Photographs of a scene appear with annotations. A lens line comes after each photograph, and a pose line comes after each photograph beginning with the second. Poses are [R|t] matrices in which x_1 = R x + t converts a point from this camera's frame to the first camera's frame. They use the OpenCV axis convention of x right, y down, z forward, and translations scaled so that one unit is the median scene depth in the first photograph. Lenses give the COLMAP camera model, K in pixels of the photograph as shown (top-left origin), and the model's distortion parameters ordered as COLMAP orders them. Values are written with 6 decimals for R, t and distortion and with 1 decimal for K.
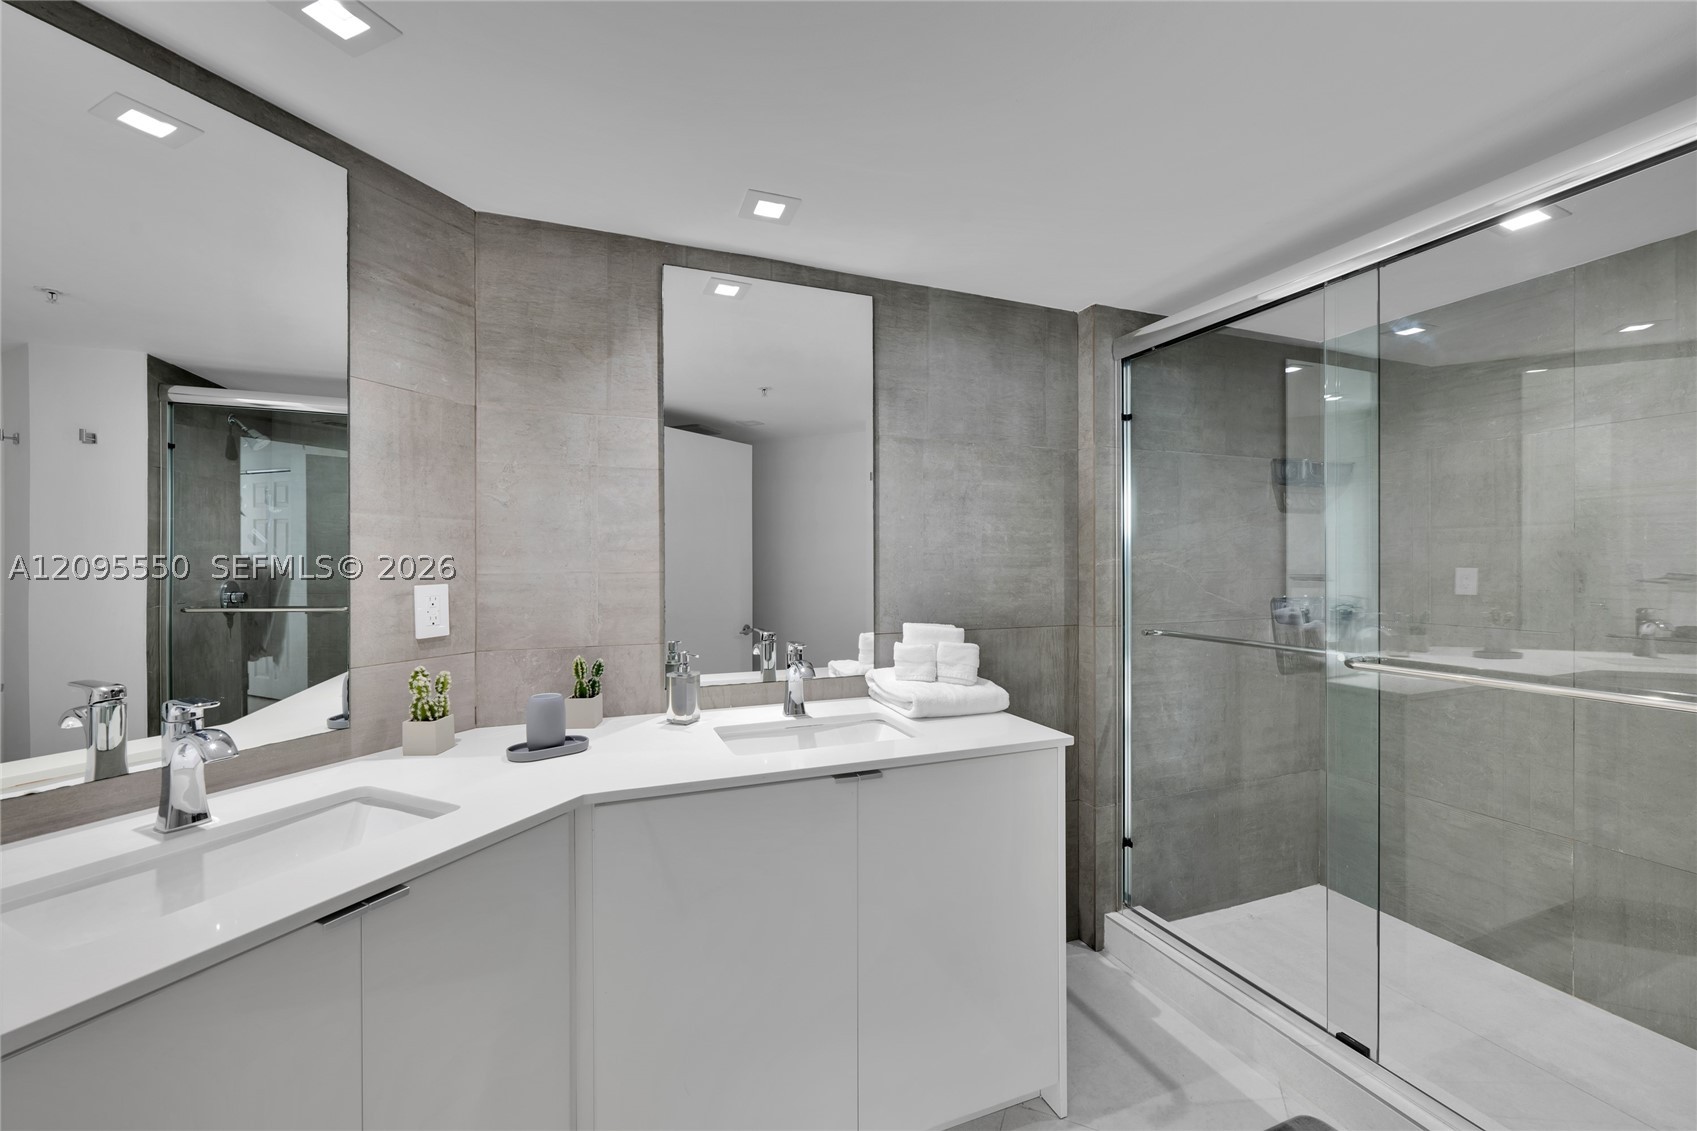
lens RADIAL K [[671.6, 0, 845.4], [0, 671.6, 567.9], [0, 0, 1]] dist [-0.000161, 0.000116]
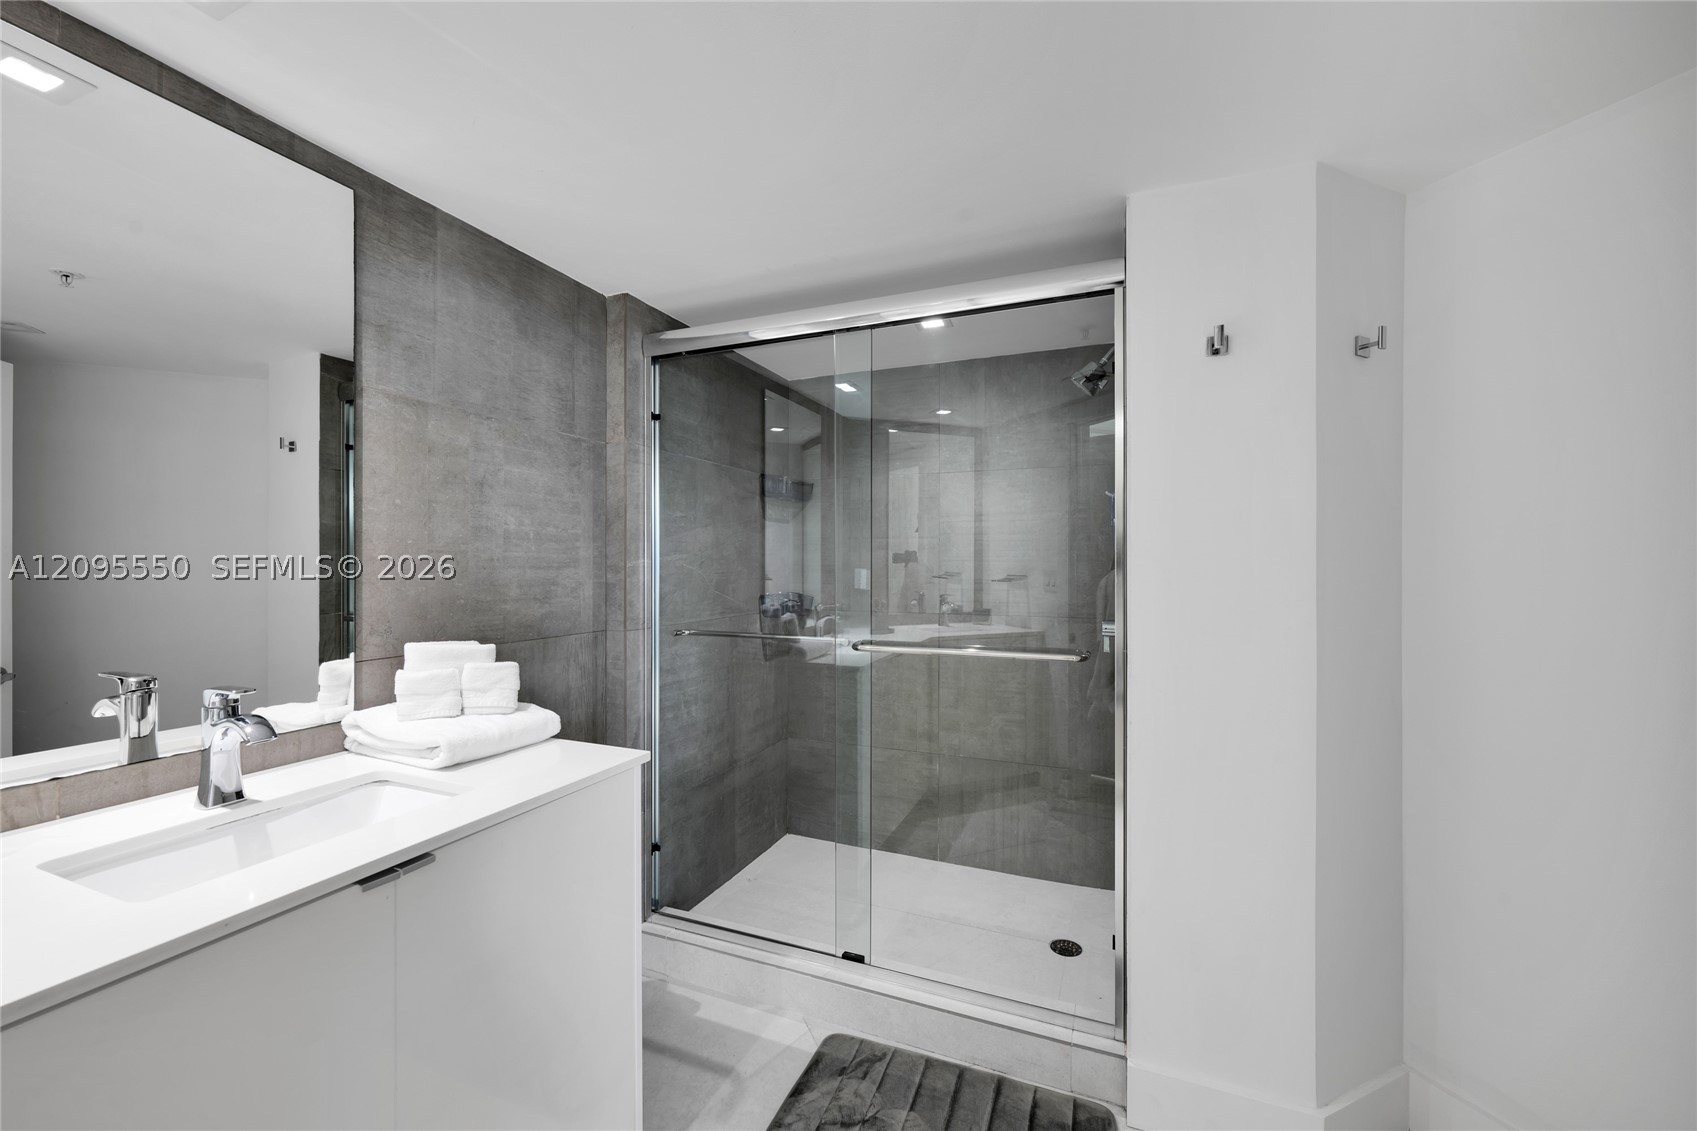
lens RADIAL K [[670.2, 0, 842.2], [0, 670.2, 565.9], [0, 0, 1]] dist [-0.002013, 0.000097]
pose [[0.694729, 0.001542, 0.719269, -0.099720], [0.001657, 0.999992, -0.003744, -0.000600], [-0.719269, 0.003793, 0.694721, 0.118632]]
